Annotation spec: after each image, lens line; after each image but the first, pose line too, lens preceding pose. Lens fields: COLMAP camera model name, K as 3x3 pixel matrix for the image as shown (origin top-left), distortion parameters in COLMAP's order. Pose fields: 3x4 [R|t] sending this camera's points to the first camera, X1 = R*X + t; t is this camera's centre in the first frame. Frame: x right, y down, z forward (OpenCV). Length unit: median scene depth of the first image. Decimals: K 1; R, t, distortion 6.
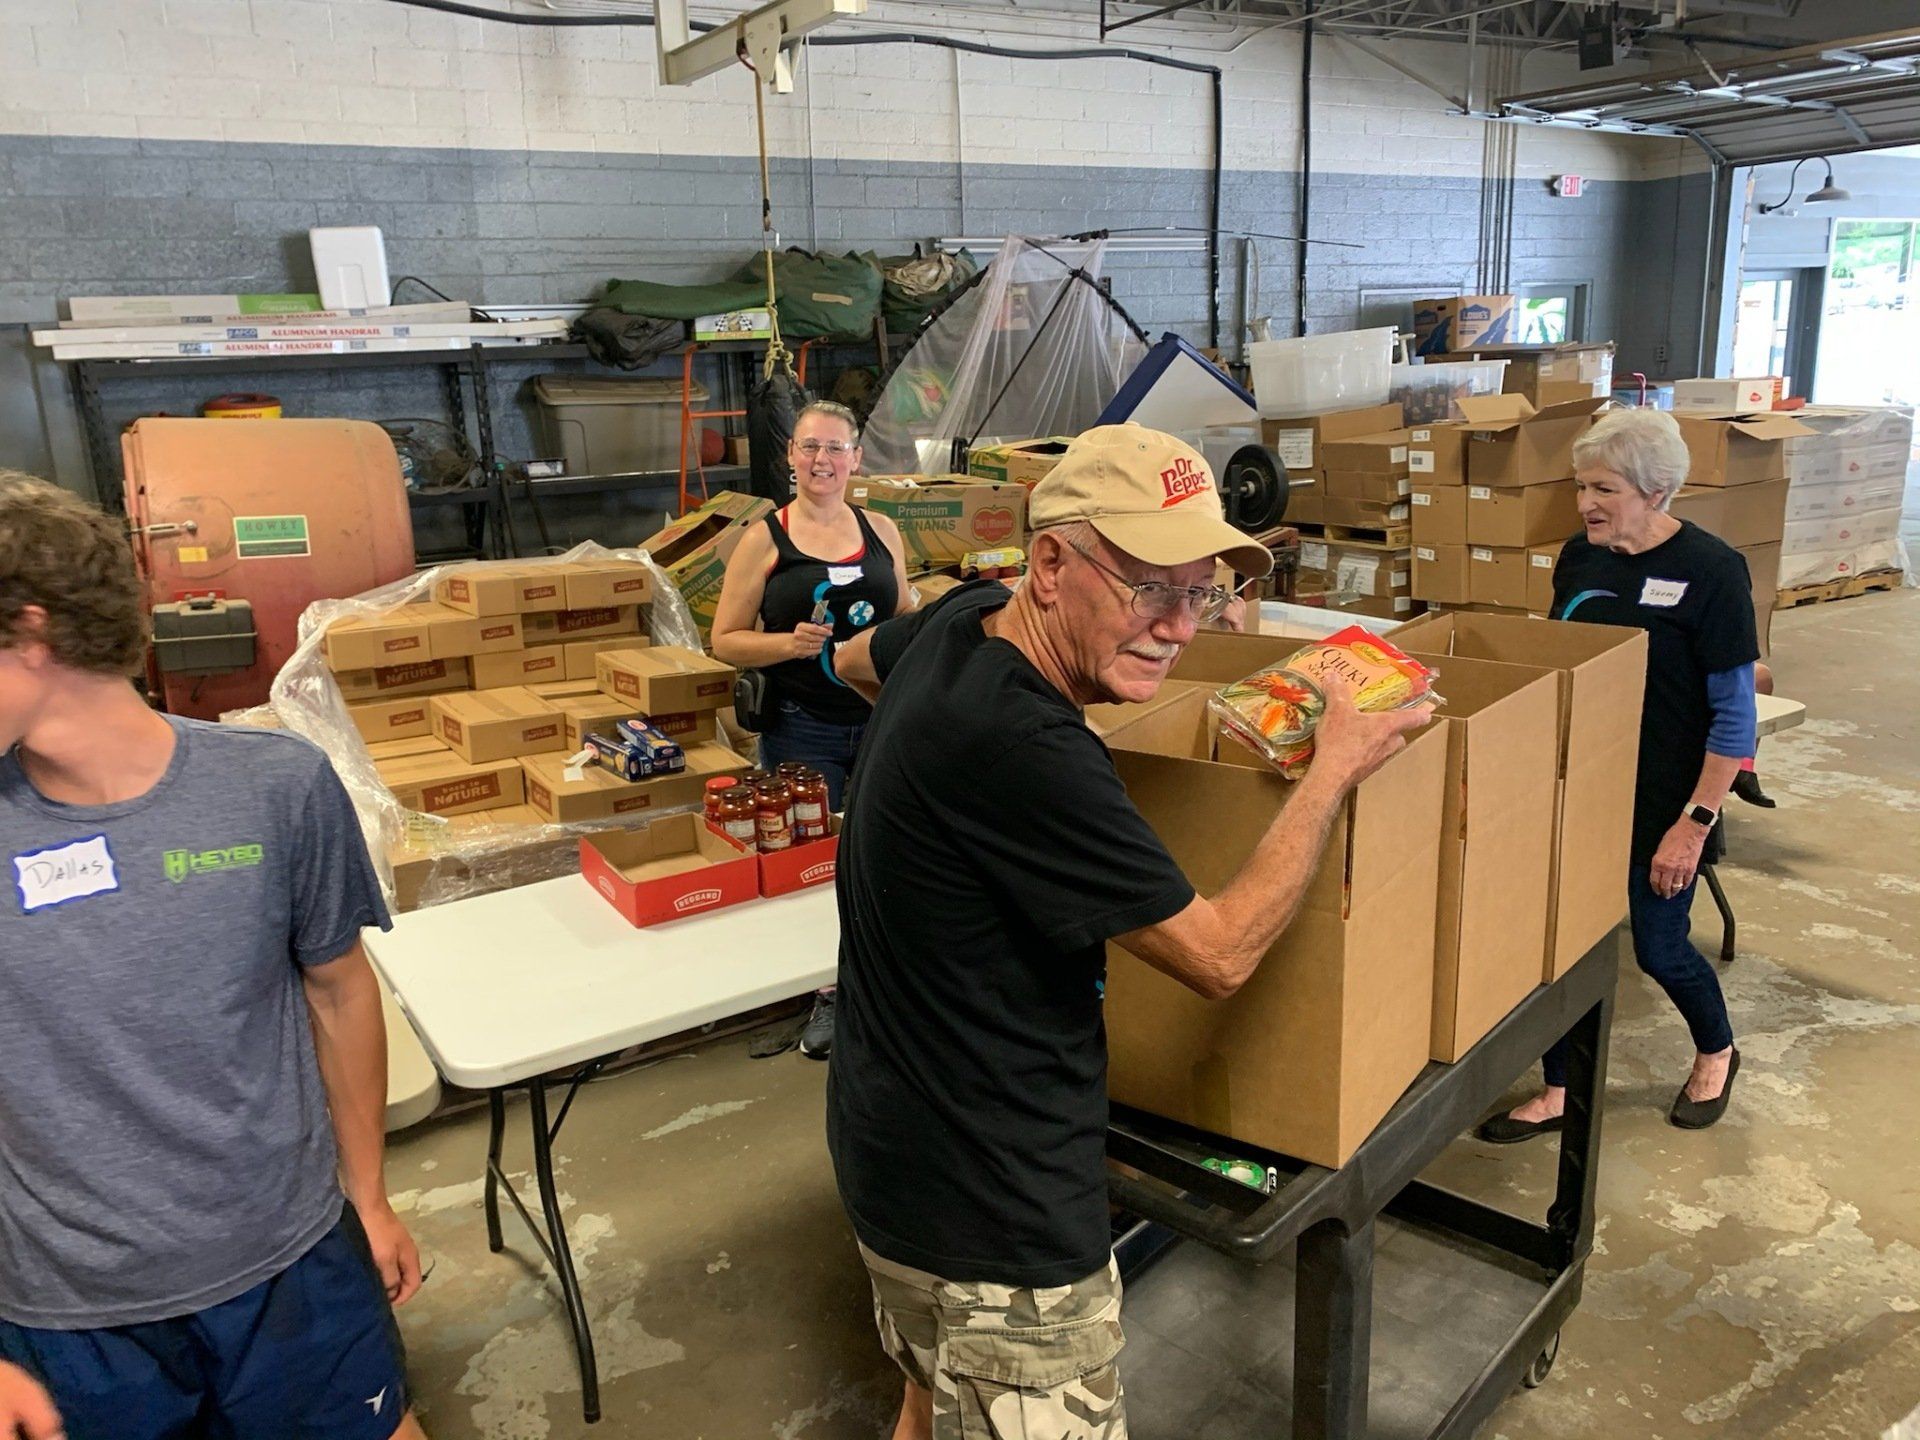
lens RADIAL K [[1454.2, 0, 956.5], [0, 1454.2, 723.6], [0, 0, 1]] dist [0.012651, -0.018213]
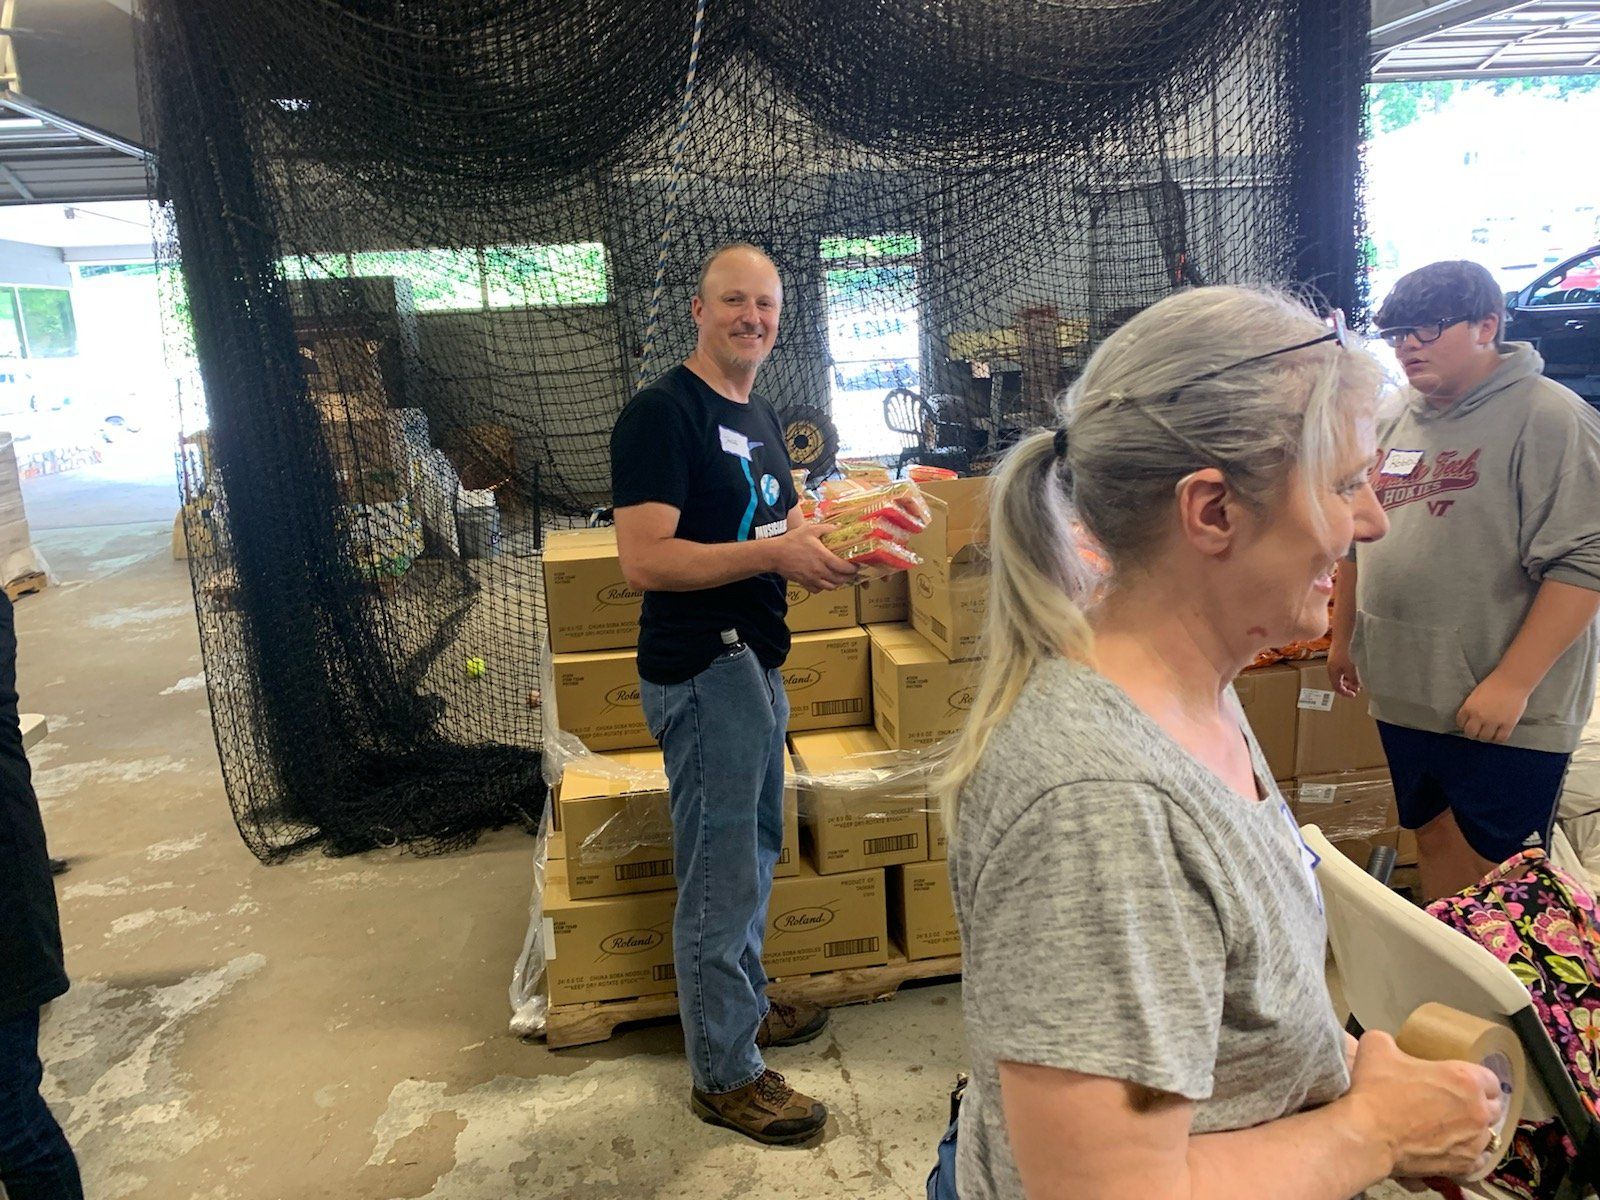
lens RADIAL K [[1211.8, 0, 802.1], [0, 1211.8, 598.7], [0, 0, 1]] dist [0.012651, -0.018213]
pose [[0.397478, -0.178431, 0.900096, 0.056056], [0.257488, 0.963190, 0.077233, -0.013383], [-0.880745, 0.201065, 0.428791, 0.148746]]
